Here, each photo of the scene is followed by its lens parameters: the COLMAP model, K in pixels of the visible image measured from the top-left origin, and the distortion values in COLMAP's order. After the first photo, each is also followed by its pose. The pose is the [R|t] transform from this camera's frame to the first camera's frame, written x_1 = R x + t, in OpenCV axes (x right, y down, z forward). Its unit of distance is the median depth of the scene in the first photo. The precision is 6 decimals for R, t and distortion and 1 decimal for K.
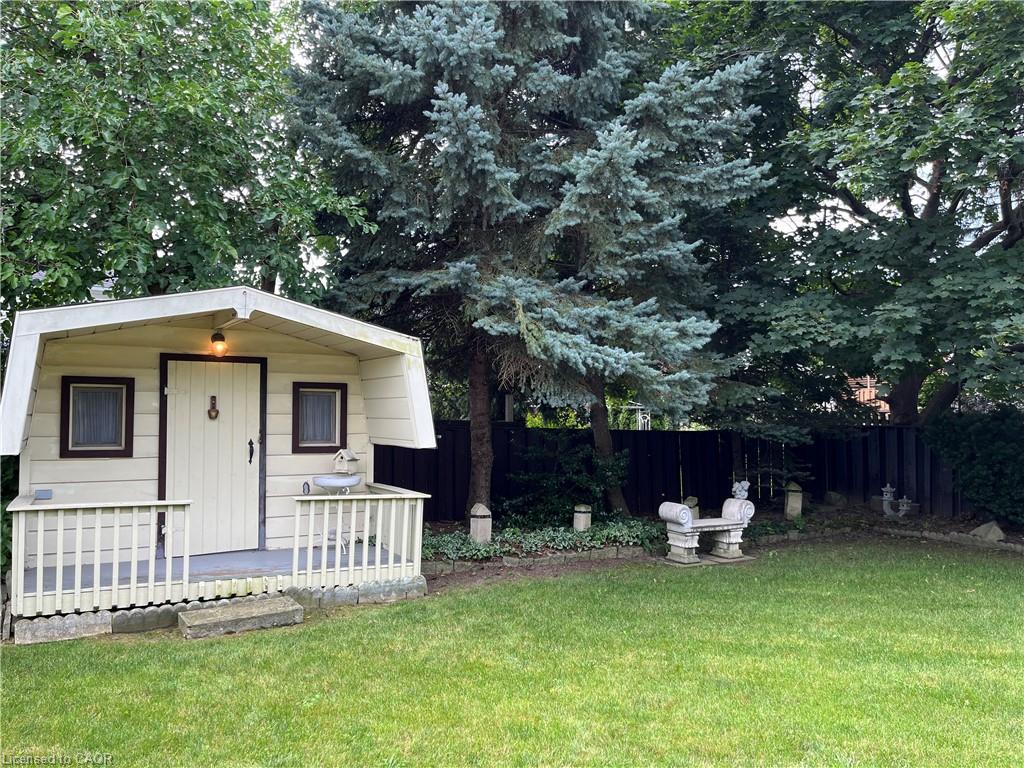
lens RADIAL K [[773.5, 0, 510.8], [0, 773.5, 385.8], [0, 0, 1]] dist [0.036894, -0.048954]
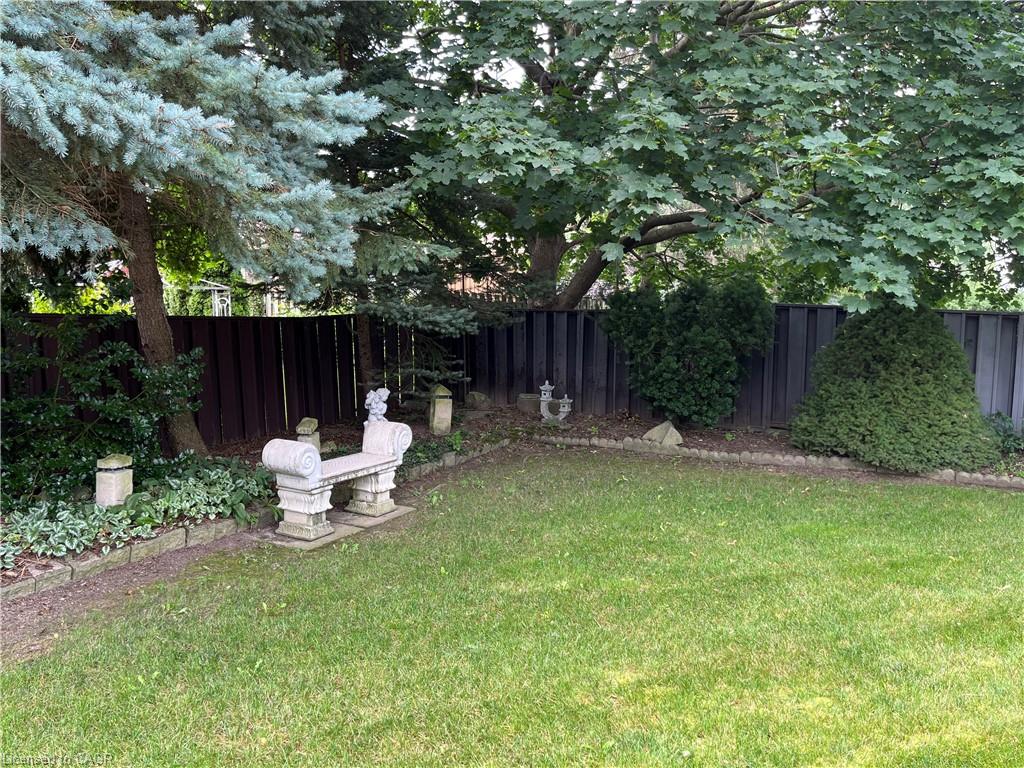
lens RADIAL K [[773.5, 0, 512.8], [0, 773.5, 390.0], [0, 0, 1]] dist [0.036894, -0.048954]
pose [[0.863170, -0.054076, 0.502009, 0.063618], [-0.021440, 0.989426, 0.143445, 0.026126], [-0.504458, -0.134581, 0.852883, 0.411342]]
